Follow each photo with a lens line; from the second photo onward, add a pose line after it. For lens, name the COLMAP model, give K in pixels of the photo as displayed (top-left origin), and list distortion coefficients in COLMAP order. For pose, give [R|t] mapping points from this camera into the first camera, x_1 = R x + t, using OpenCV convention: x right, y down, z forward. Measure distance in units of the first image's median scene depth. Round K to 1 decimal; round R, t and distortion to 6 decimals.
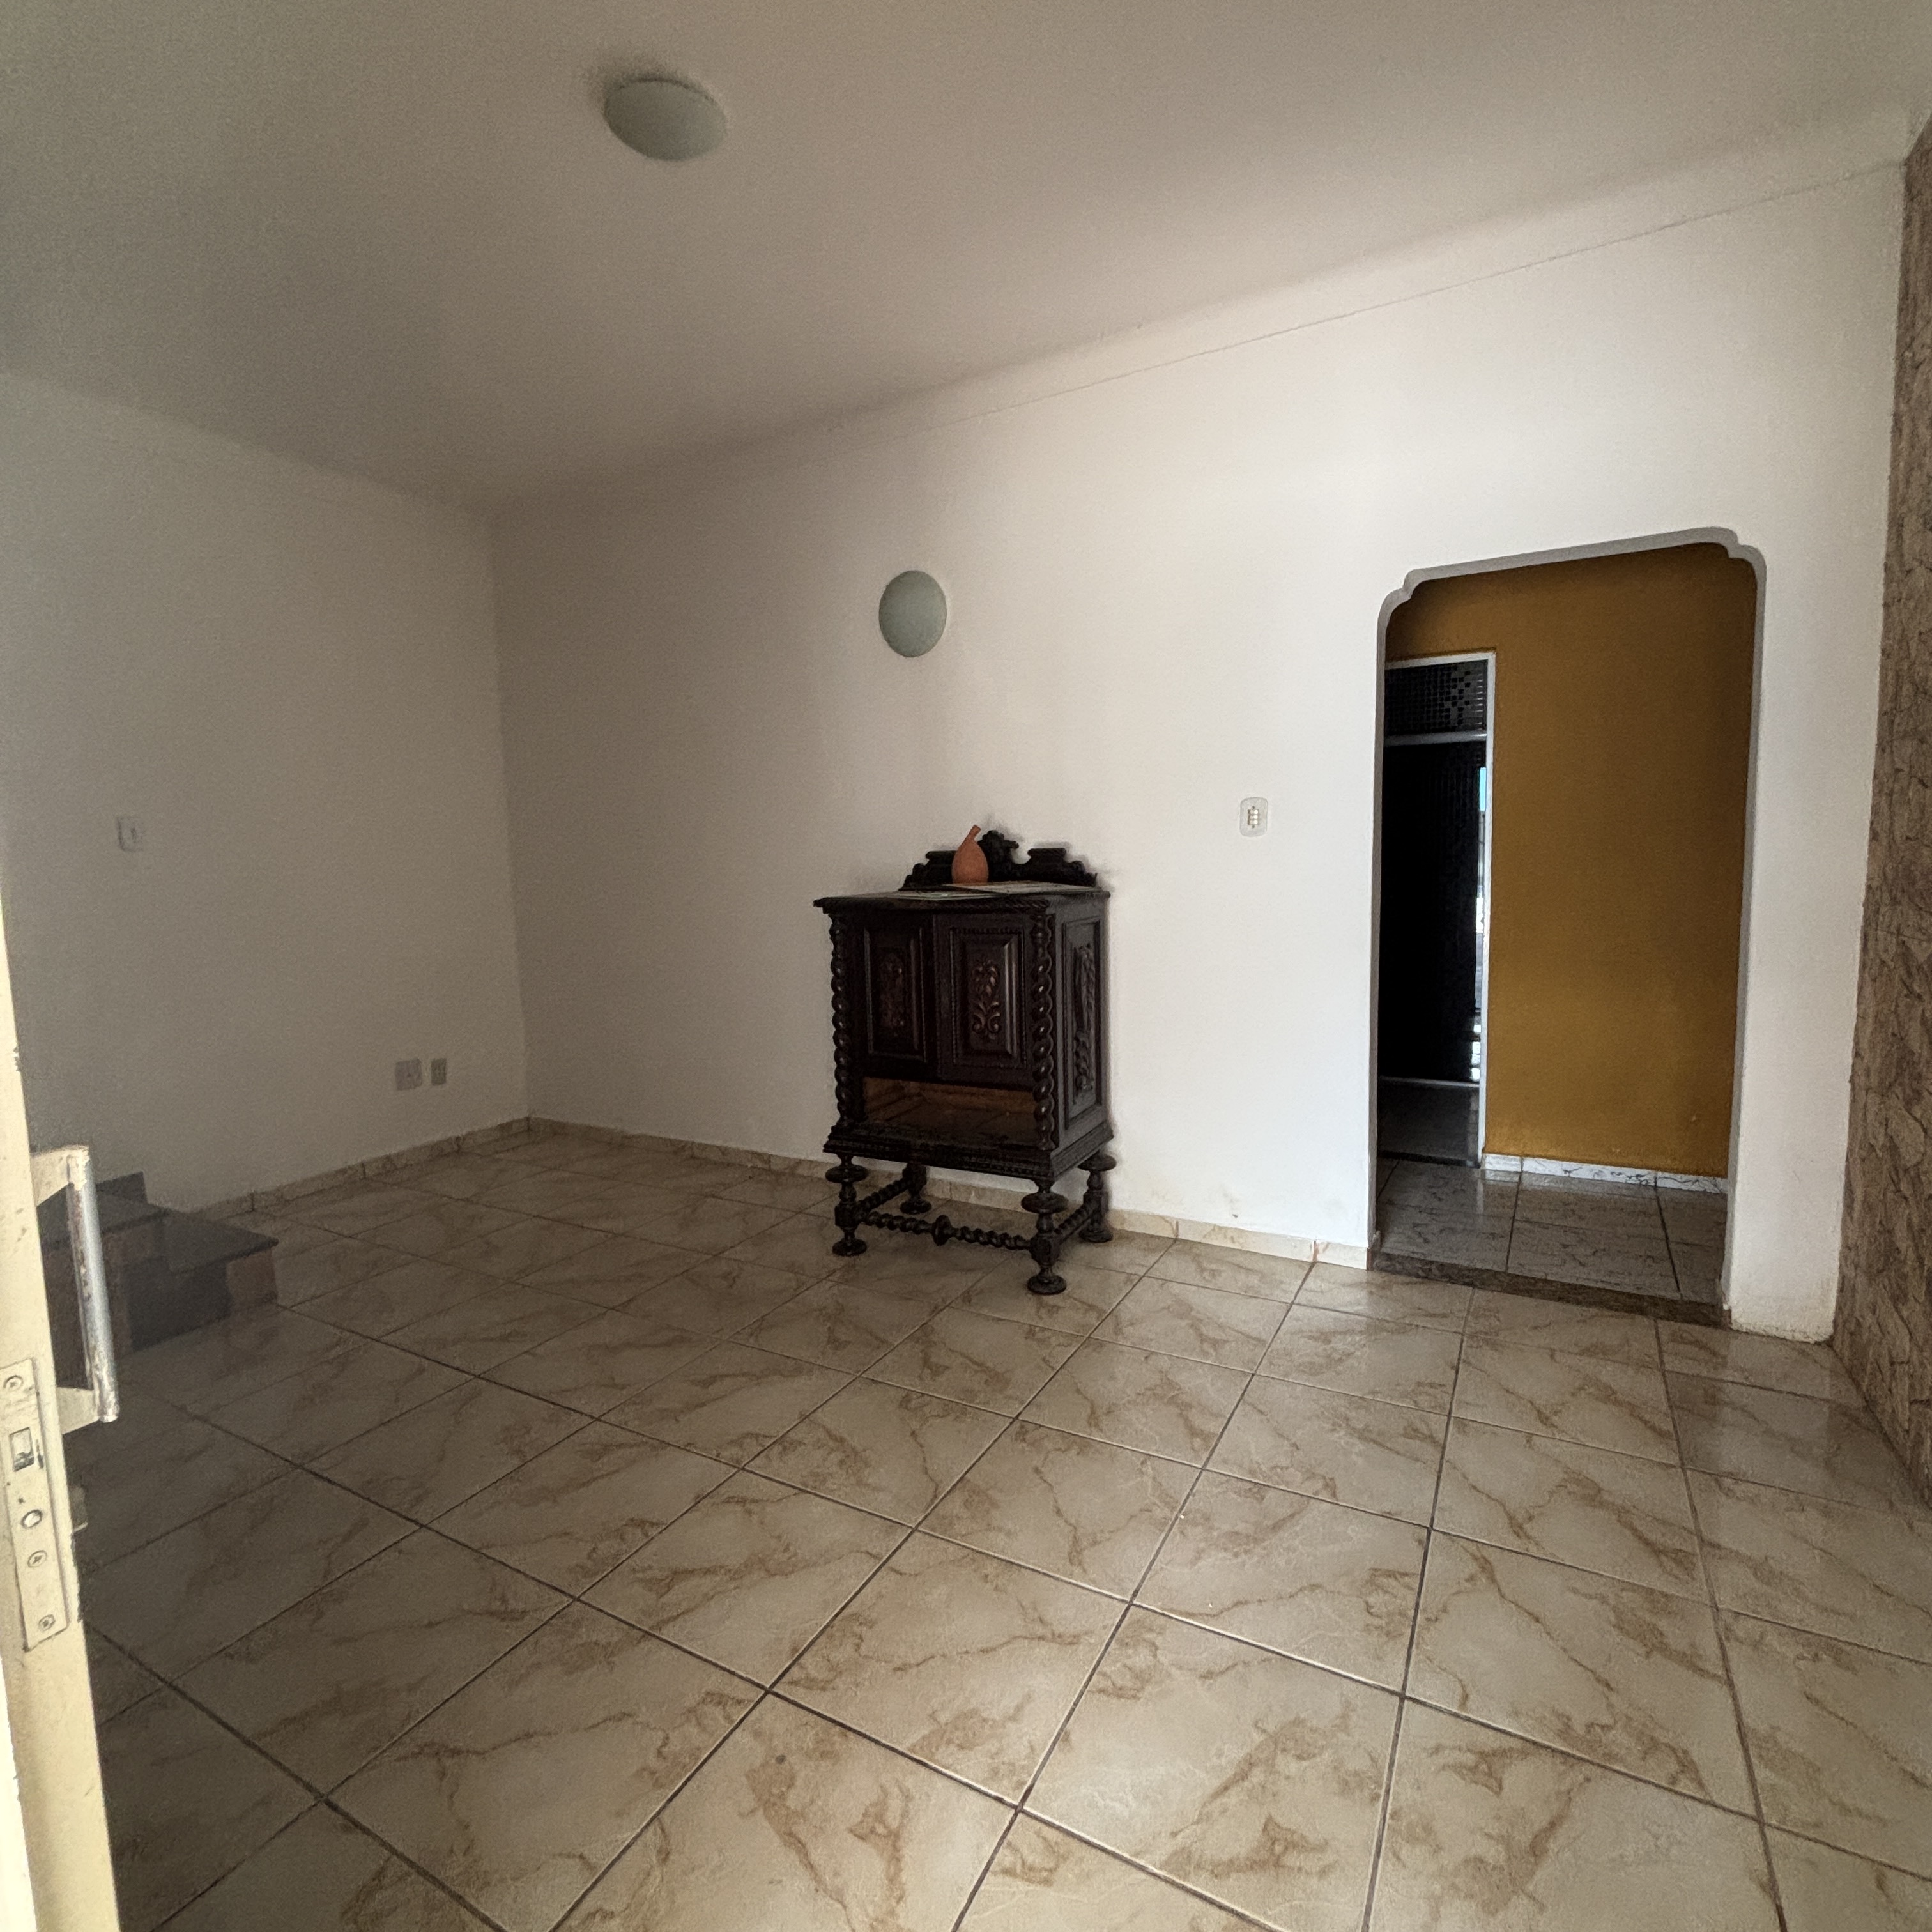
lens RADIAL K [[1043.0, 0, 968.4], [0, 1043.0, 963.7], [0, 0, 1]] dist [-0.003819, 0.000816]
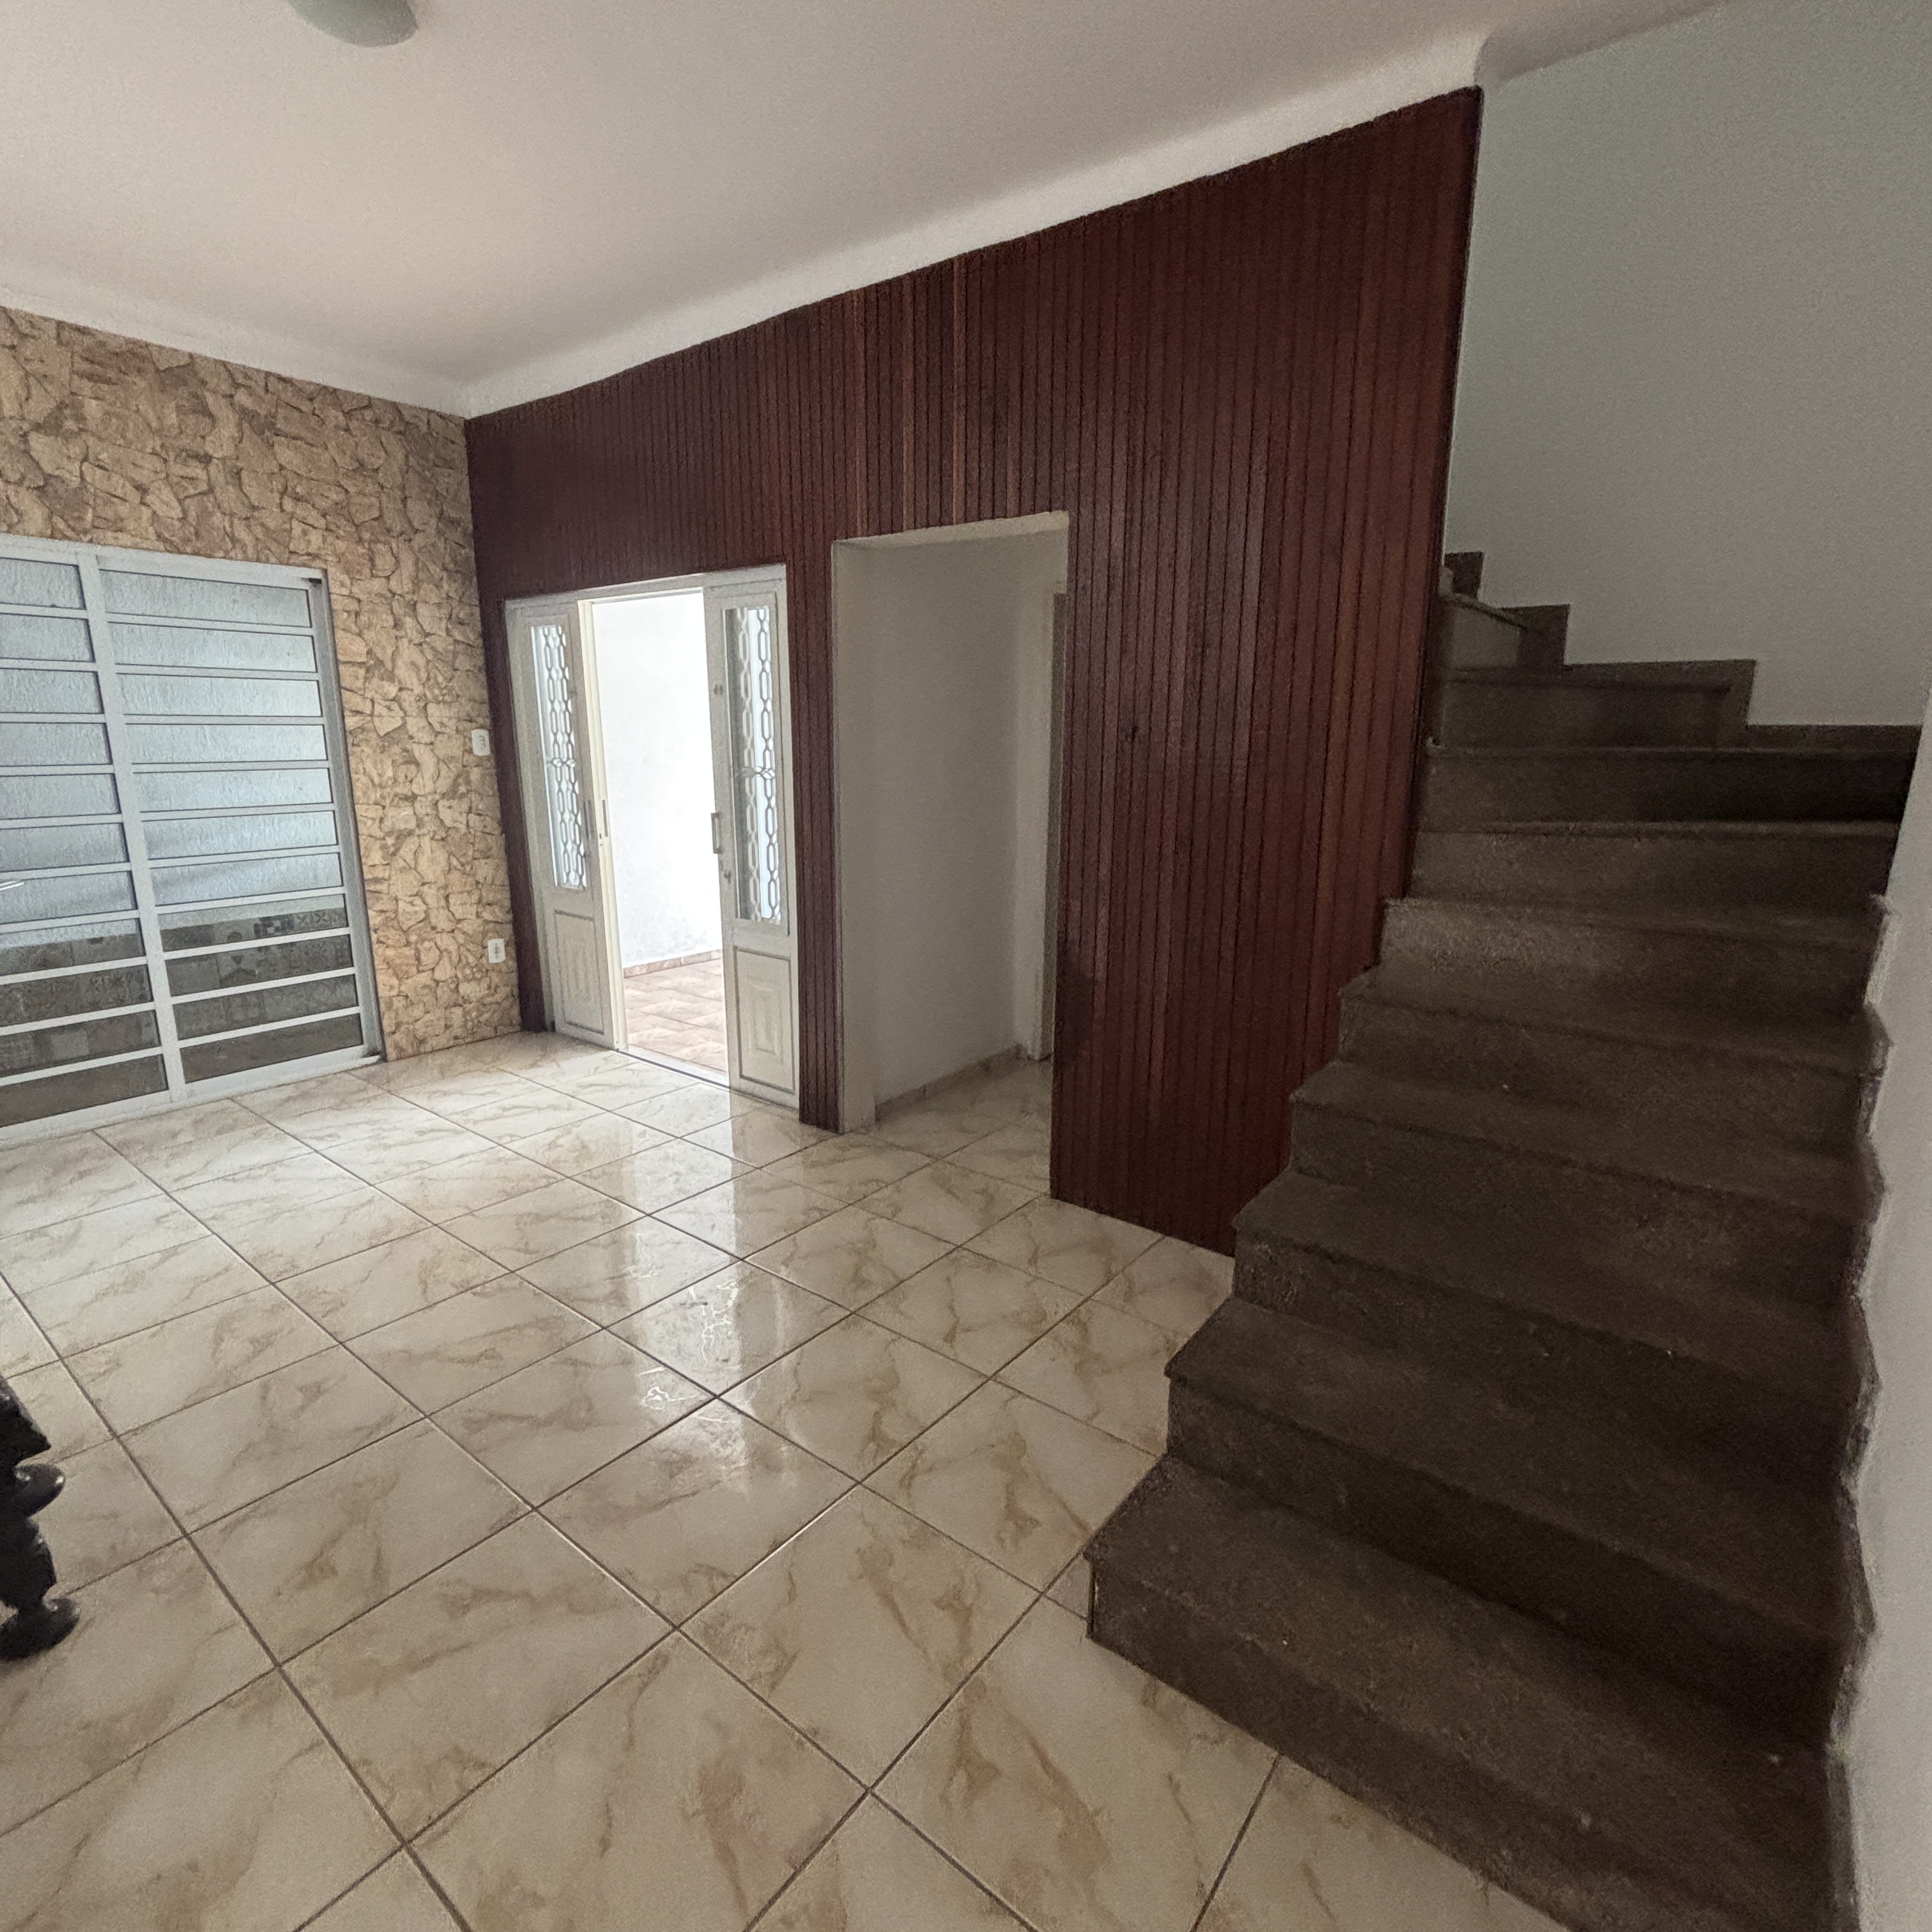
lens RADIAL K [[1043.0, 0, 968.4], [0, 1043.0, 963.7], [0, 0, 1]] dist [-0.003819, 0.000816]
pose [[-0.988496, -0.014821, 0.150517, -0.915183], [0.033476, 0.949064, 0.313299, -0.250054], [-0.147494, 0.314733, -0.937651, 1.899207]]
